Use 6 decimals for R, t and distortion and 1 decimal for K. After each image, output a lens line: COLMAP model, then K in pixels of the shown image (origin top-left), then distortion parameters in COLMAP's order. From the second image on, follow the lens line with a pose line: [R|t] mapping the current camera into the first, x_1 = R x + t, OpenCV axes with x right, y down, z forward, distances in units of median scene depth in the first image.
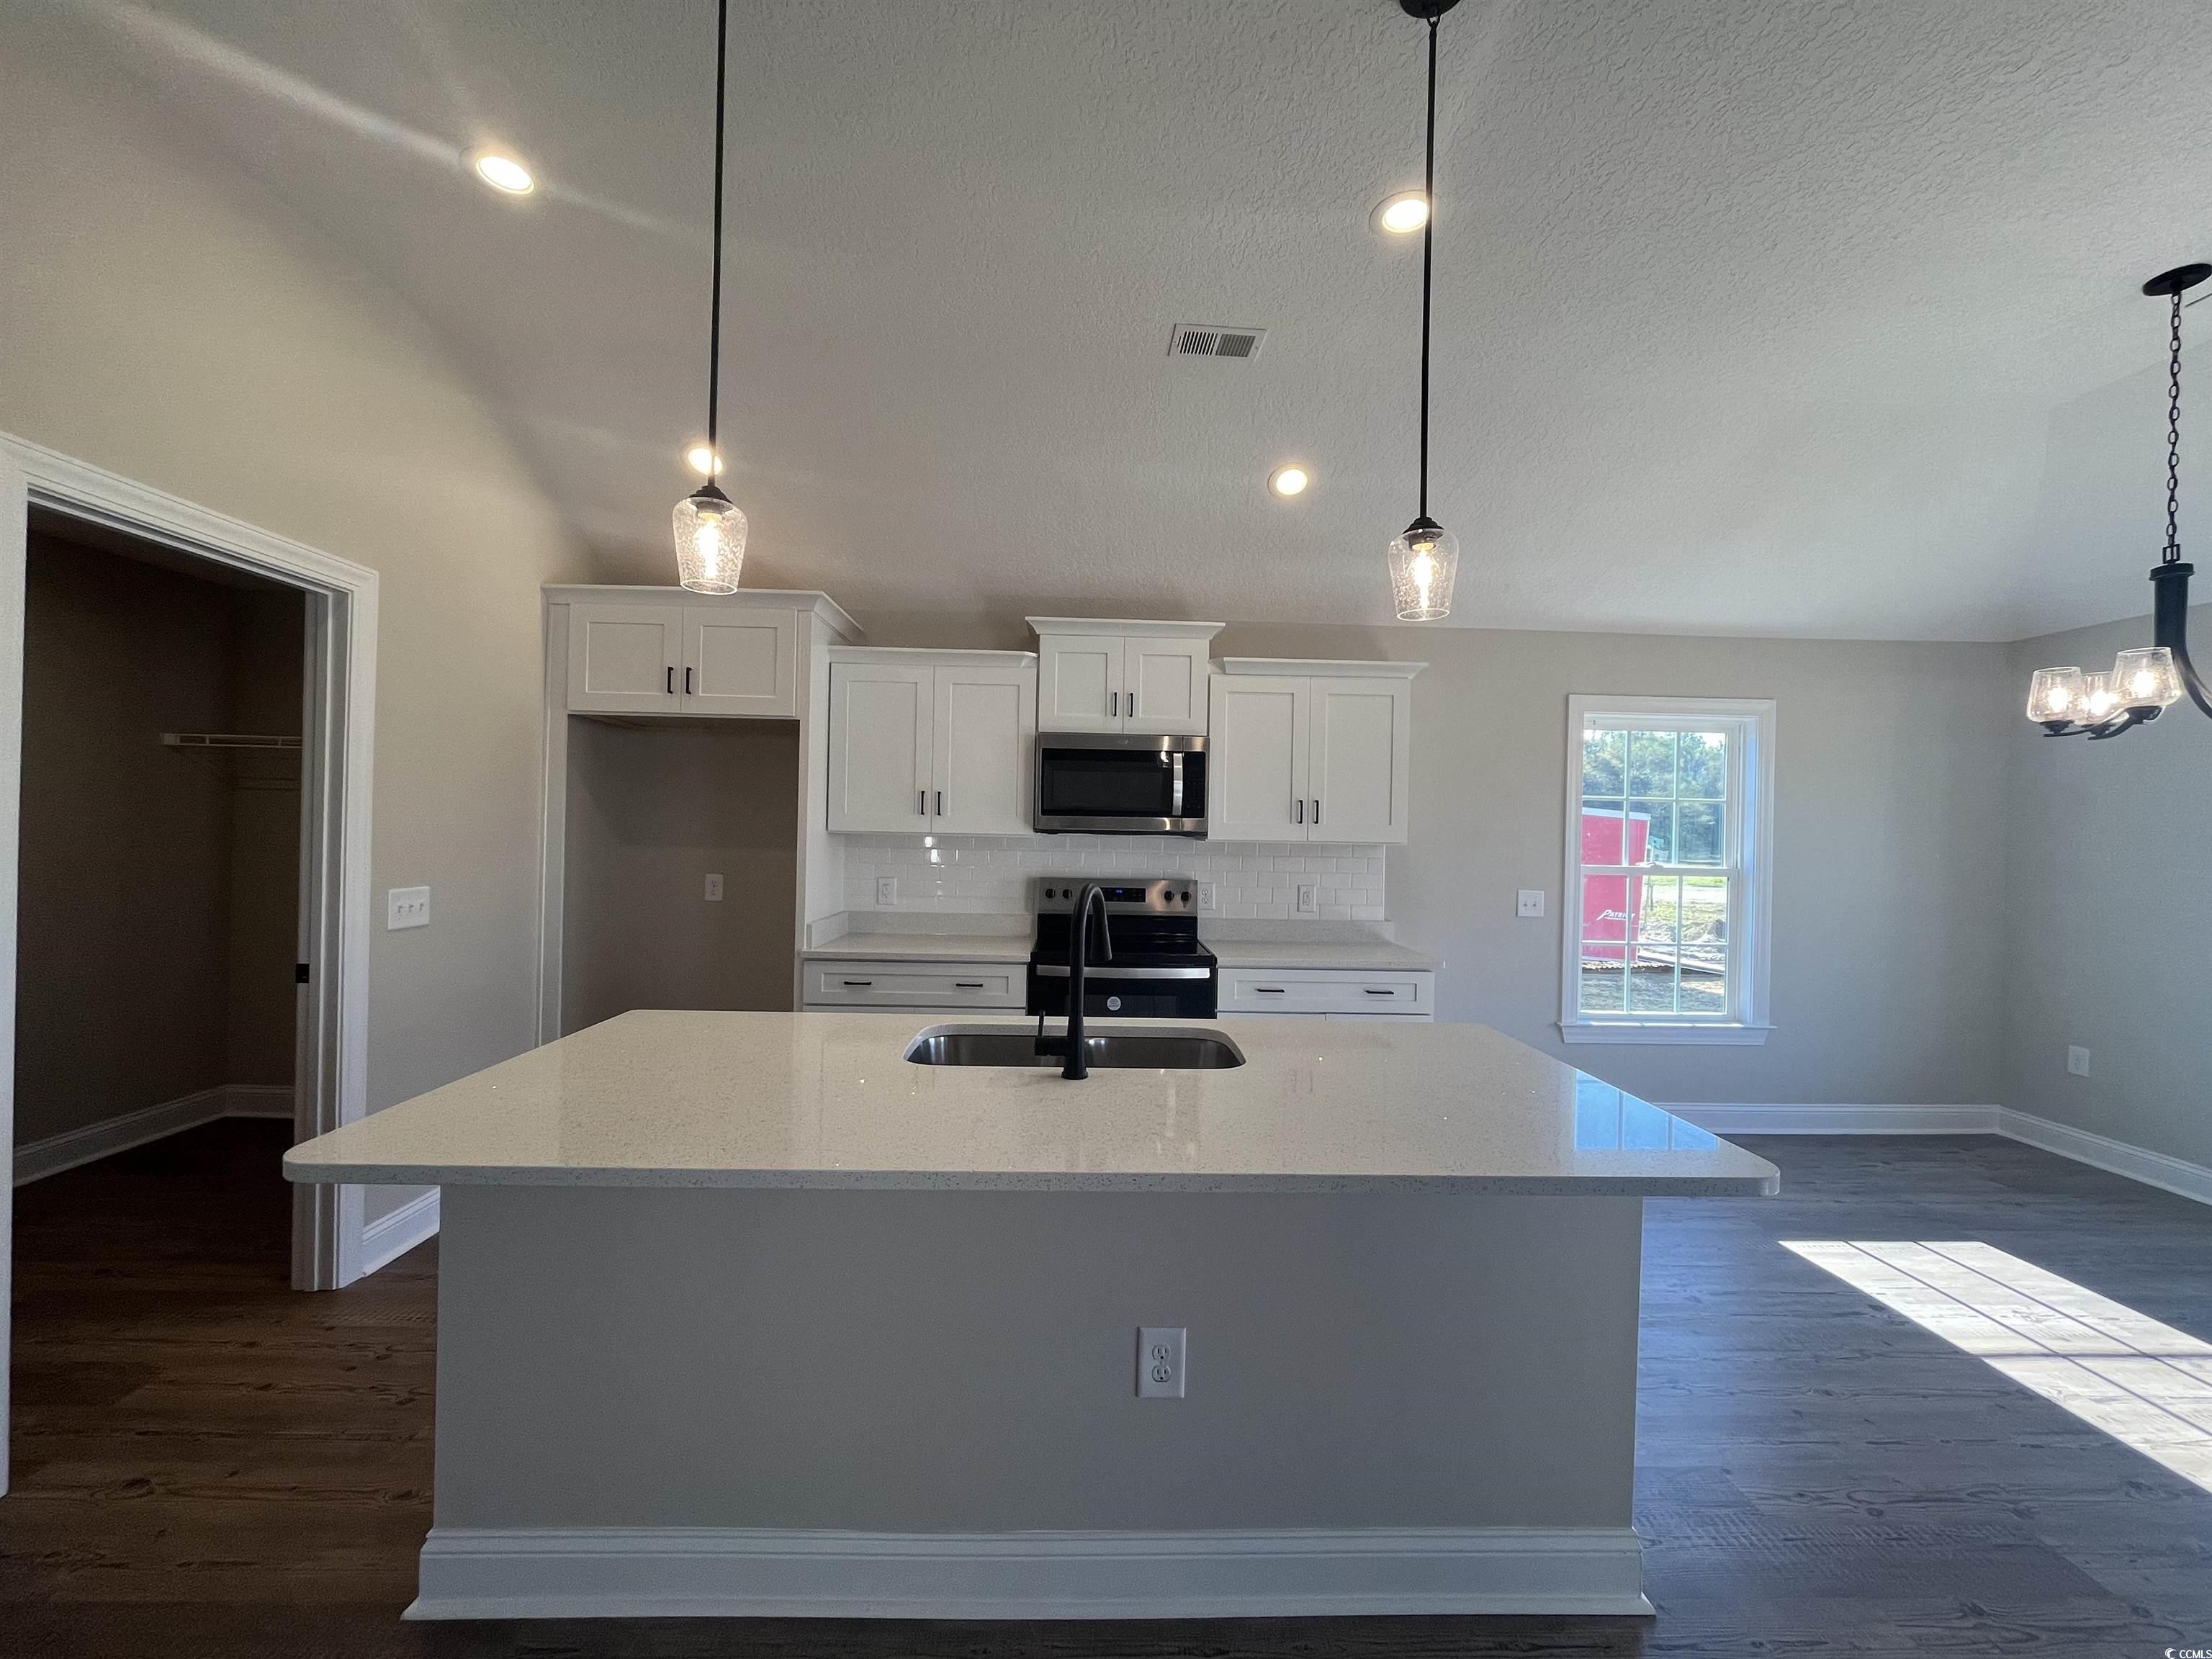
lens RADIAL K [[894.9, 0, 1107.7], [0, 894.9, 831.3], [0, 0, 1]] dist [-0.002191, -0.000060]
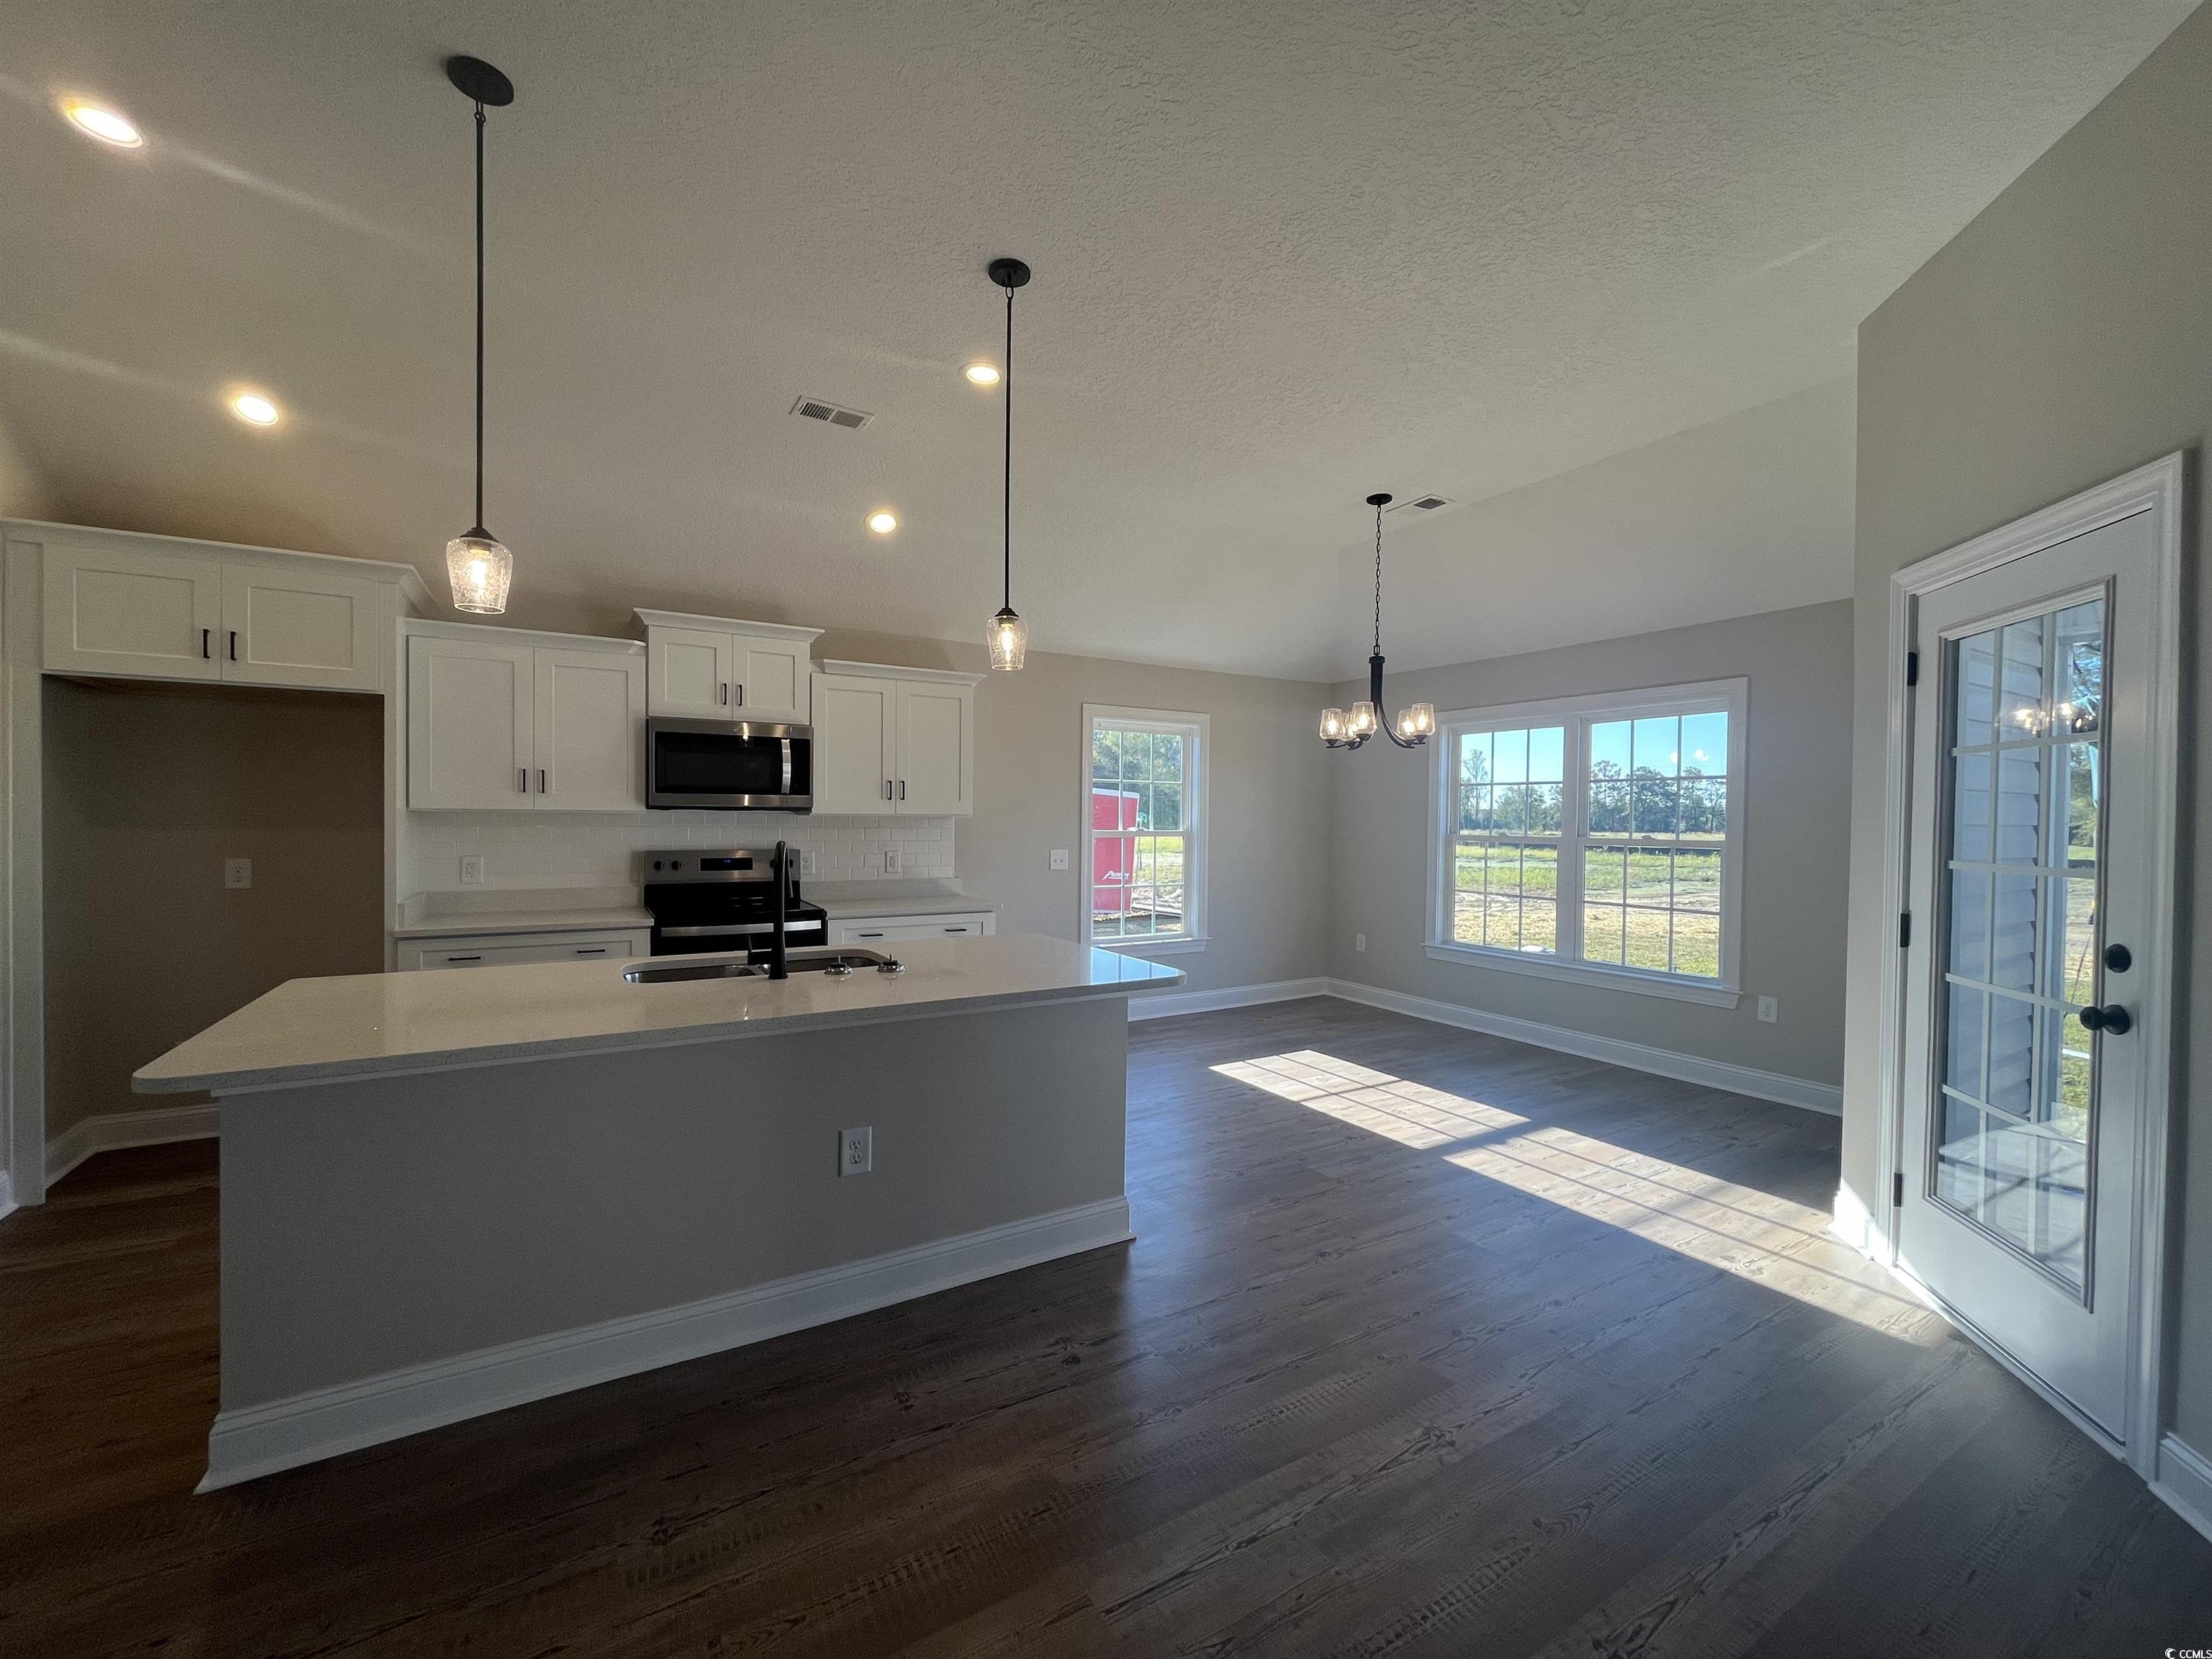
lens RADIAL K [[894.9, 0, 1107.7], [0, 894.9, 831.3], [0, 0, 1]] dist [-0.002191, -0.000060]
pose [[0.873991, -0.020134, 0.485524, -0.120795], [0.009009, 0.999641, 0.025237, 0.006253], [-0.485858, -0.017683, 0.873859, -0.218387]]
